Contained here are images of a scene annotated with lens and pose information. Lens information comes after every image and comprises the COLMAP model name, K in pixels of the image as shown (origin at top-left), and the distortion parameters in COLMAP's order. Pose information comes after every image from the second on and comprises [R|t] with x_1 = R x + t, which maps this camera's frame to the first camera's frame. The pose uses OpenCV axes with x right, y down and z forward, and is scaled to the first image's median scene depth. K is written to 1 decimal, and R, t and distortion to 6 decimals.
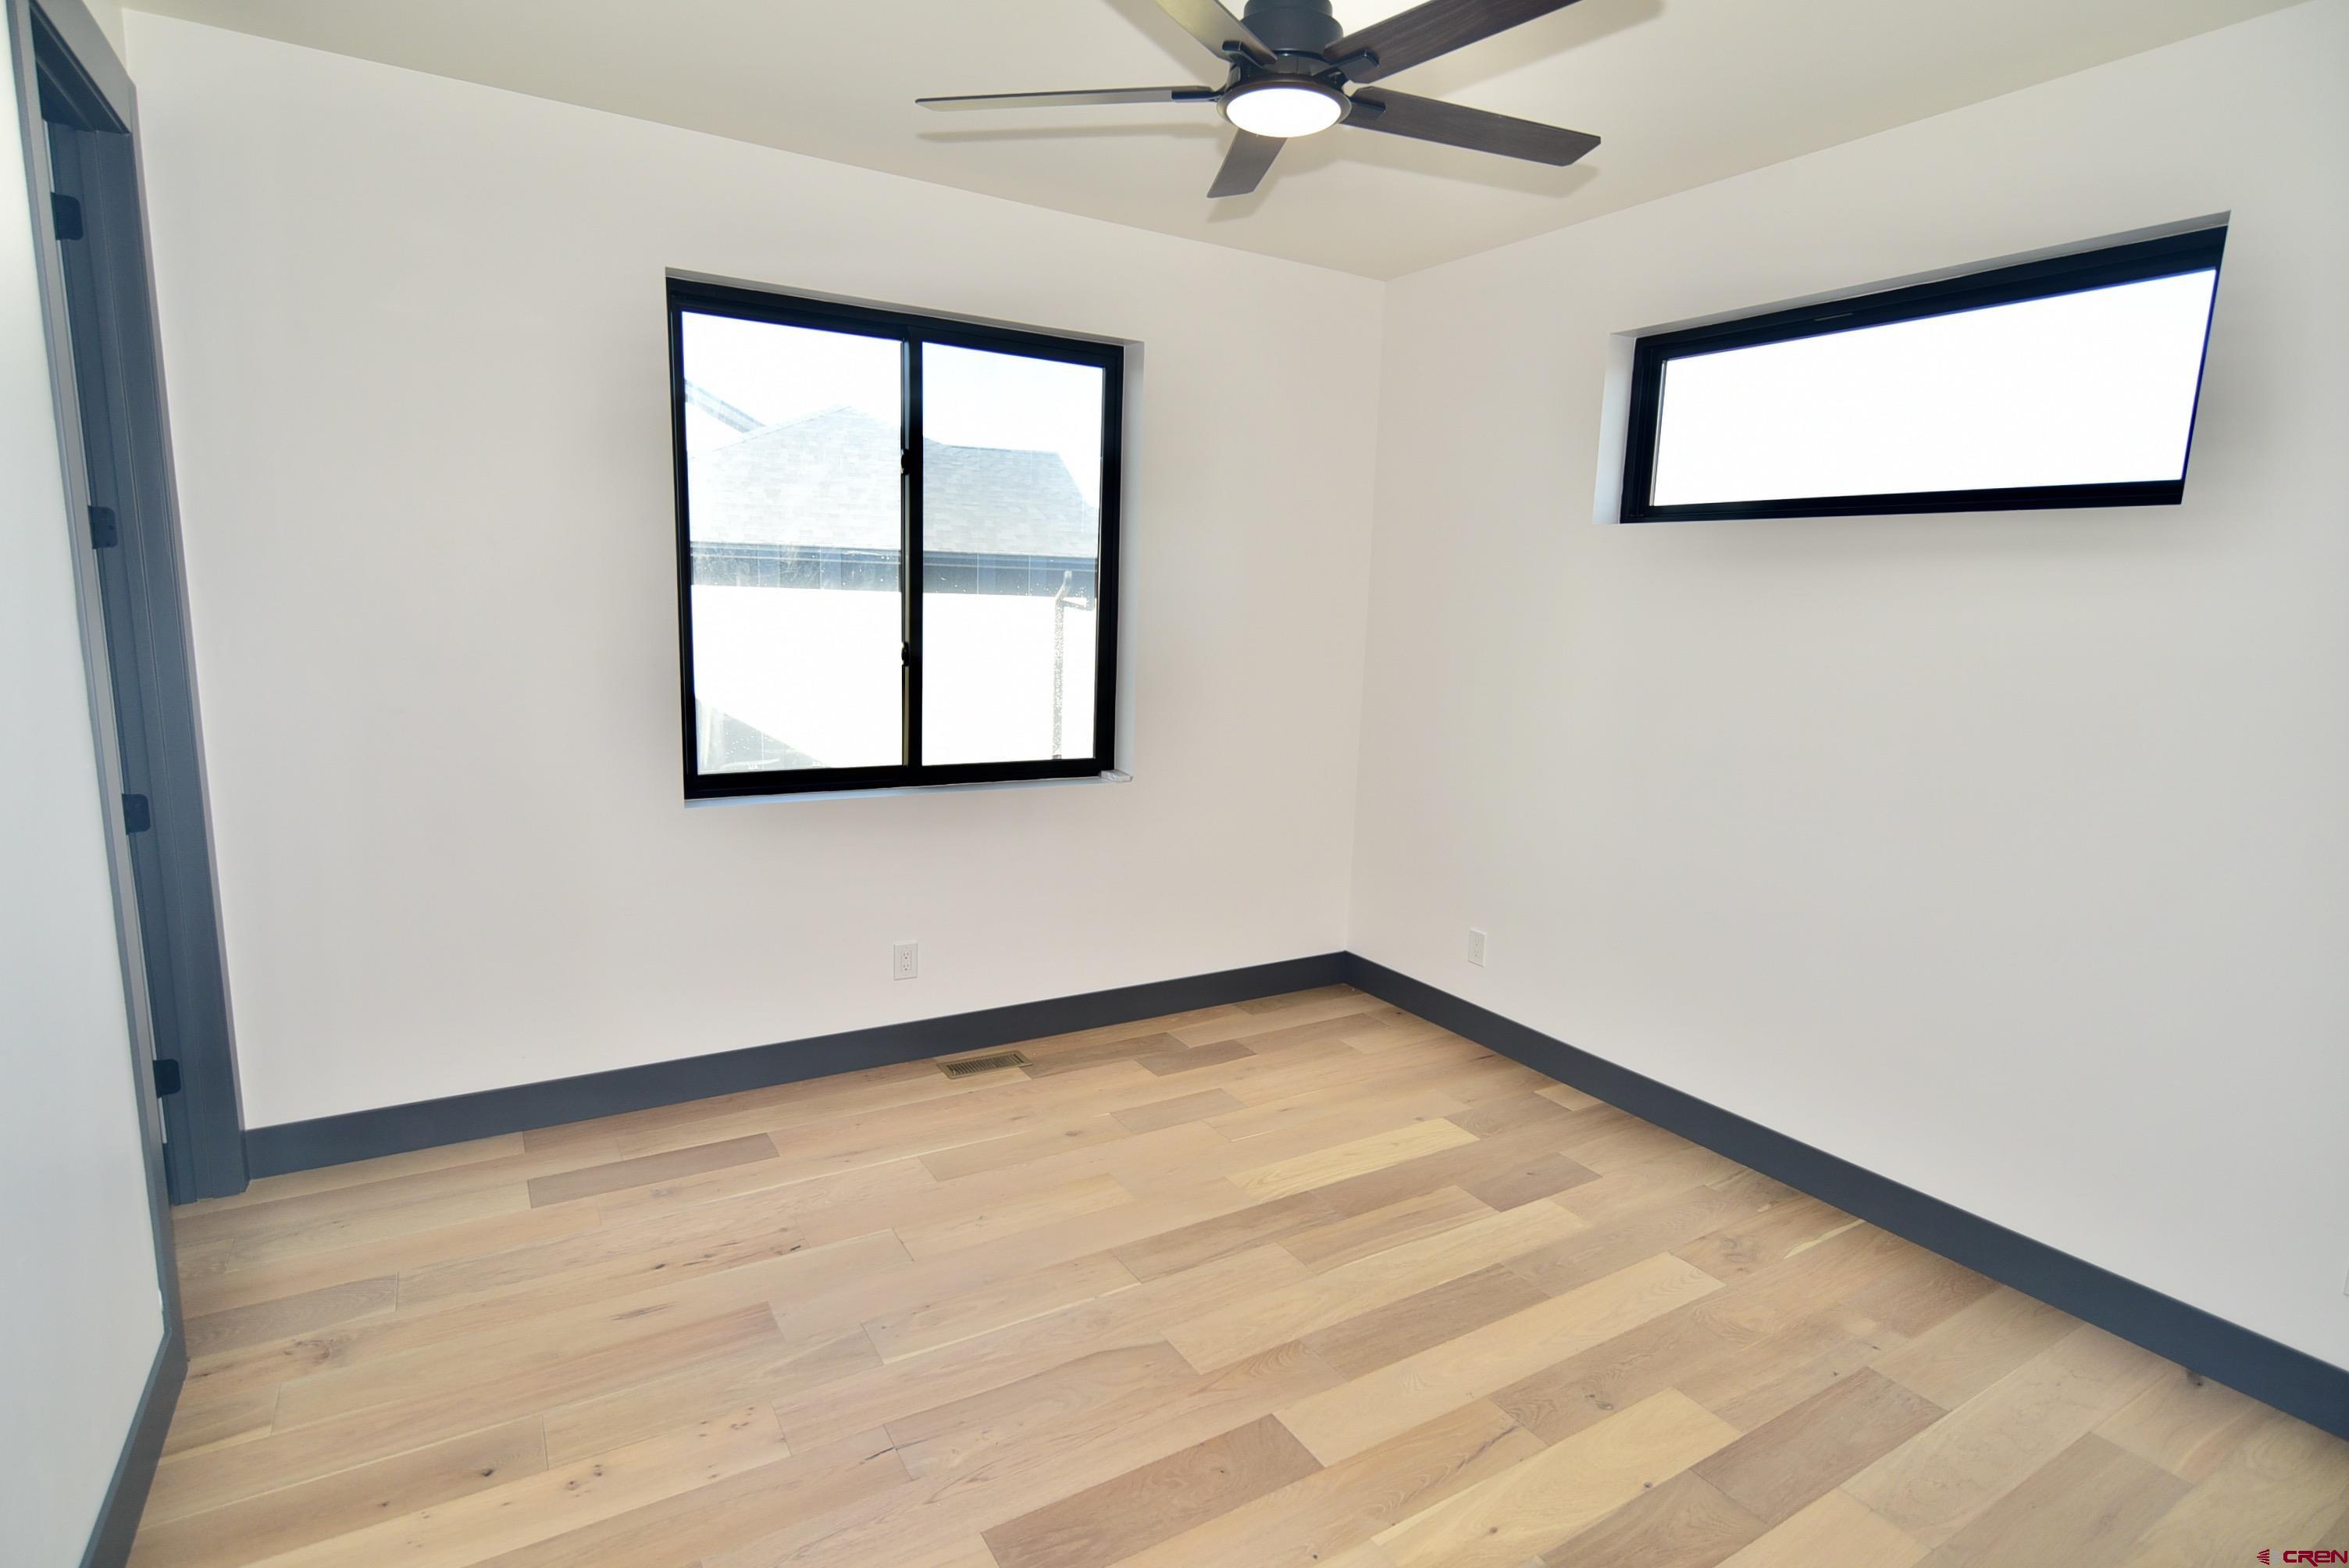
lens RADIAL K [[1175.1, 0, 1165.9], [0, 1175.1, 789.3], [0, 0, 1]] dist [-0.011991, 0.004201]
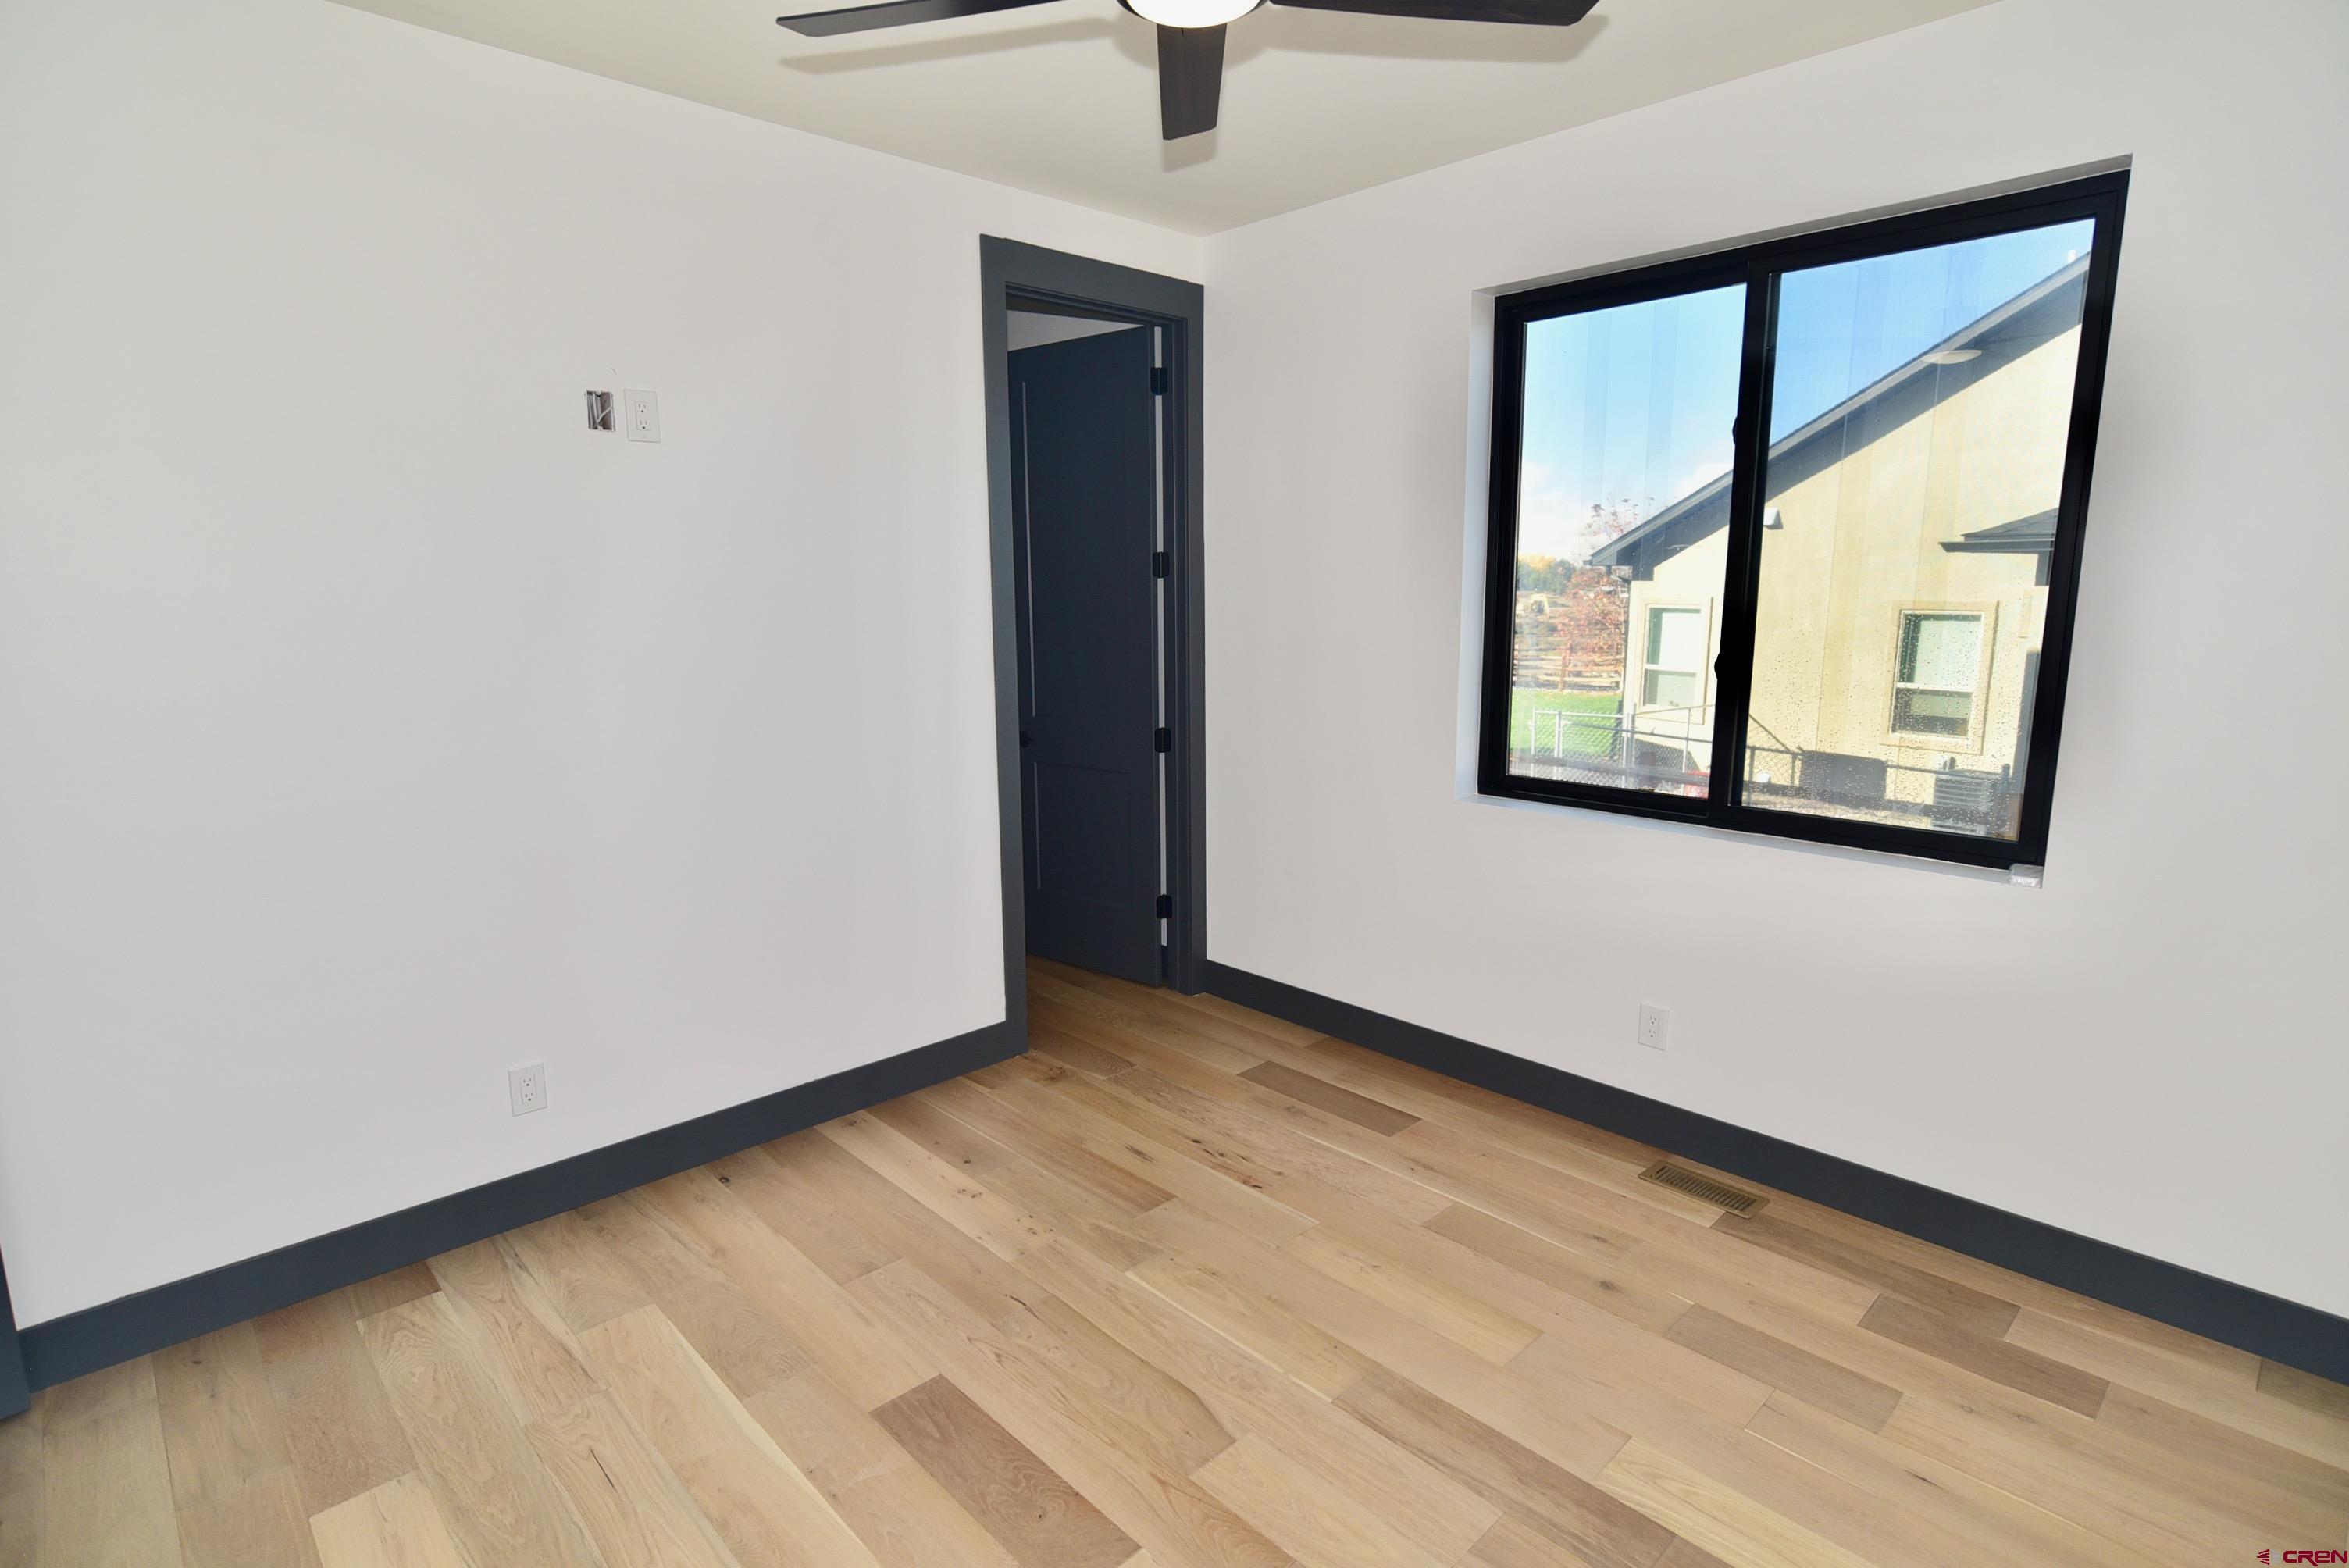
lens RADIAL K [[1175.1, 0, 1159.6], [0, 1175.1, 775.9], [0, 0, 1]] dist [-0.011991, 0.004201]
pose [[0.212226, 0.125107, -0.969179, 0.636708], [-0.146516, 0.984634, 0.095019, -0.075603], [0.966174, 0.121835, 0.227296, 0.565701]]
